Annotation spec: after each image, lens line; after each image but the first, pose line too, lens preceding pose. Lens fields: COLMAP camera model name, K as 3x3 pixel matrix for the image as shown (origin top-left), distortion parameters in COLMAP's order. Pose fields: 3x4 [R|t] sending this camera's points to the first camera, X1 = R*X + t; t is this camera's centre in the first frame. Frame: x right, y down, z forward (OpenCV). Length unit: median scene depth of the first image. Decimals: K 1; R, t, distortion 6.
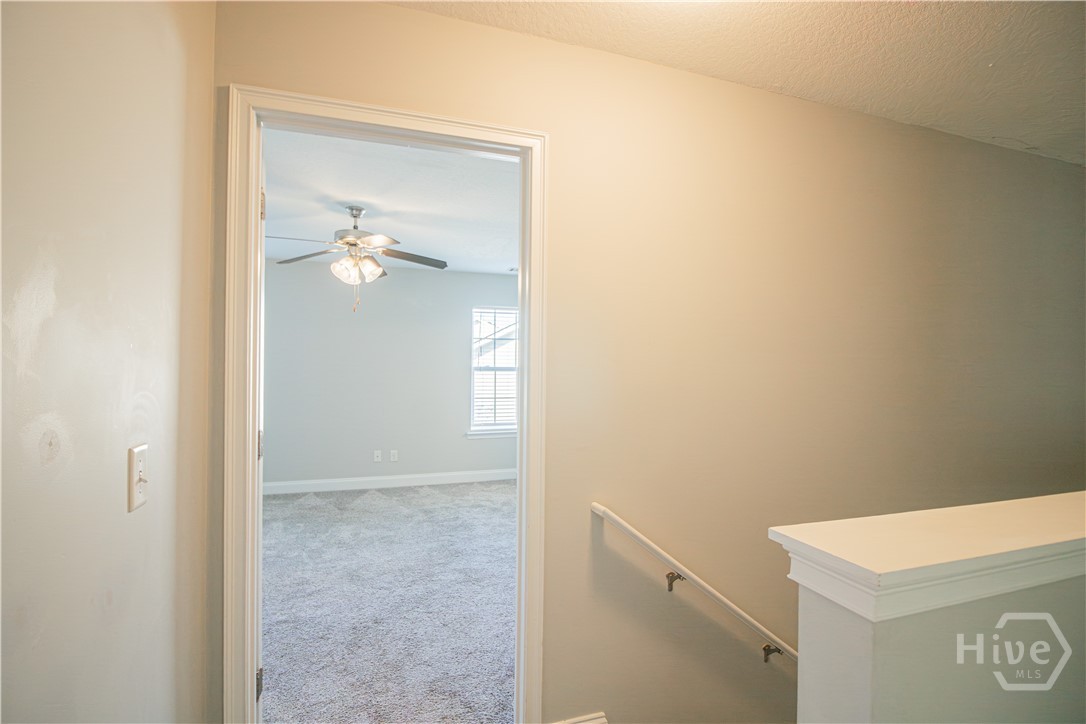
lens RADIAL K [[507.8, 0, 538.5], [0, 507.8, 366.6], [0, 0, 1]] dist [0.001958, -0.016612]
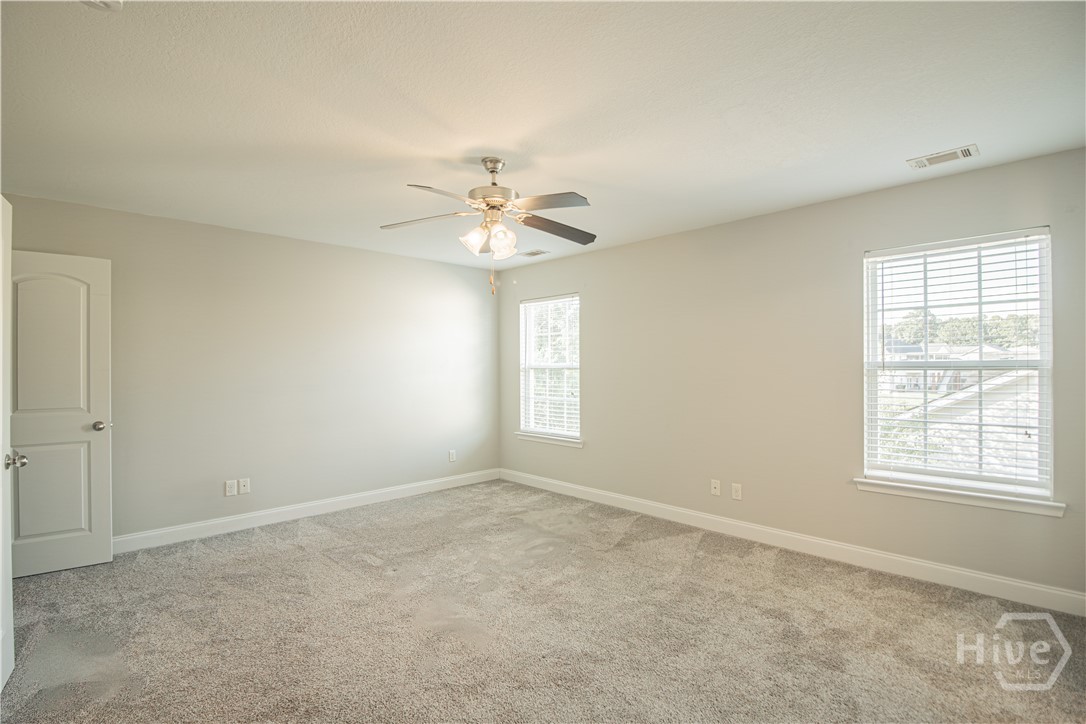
lens RADIAL K [[507.8, 0, 538.5], [0, 507.8, 366.6], [0, 0, 1]] dist [0.001958, -0.016612]
pose [[0.432195, -0.008057, -0.901744, 0.295293], [0.011384, 0.999929, -0.003478, 0.004210], [0.901708, -0.008762, 0.432256, 0.589702]]
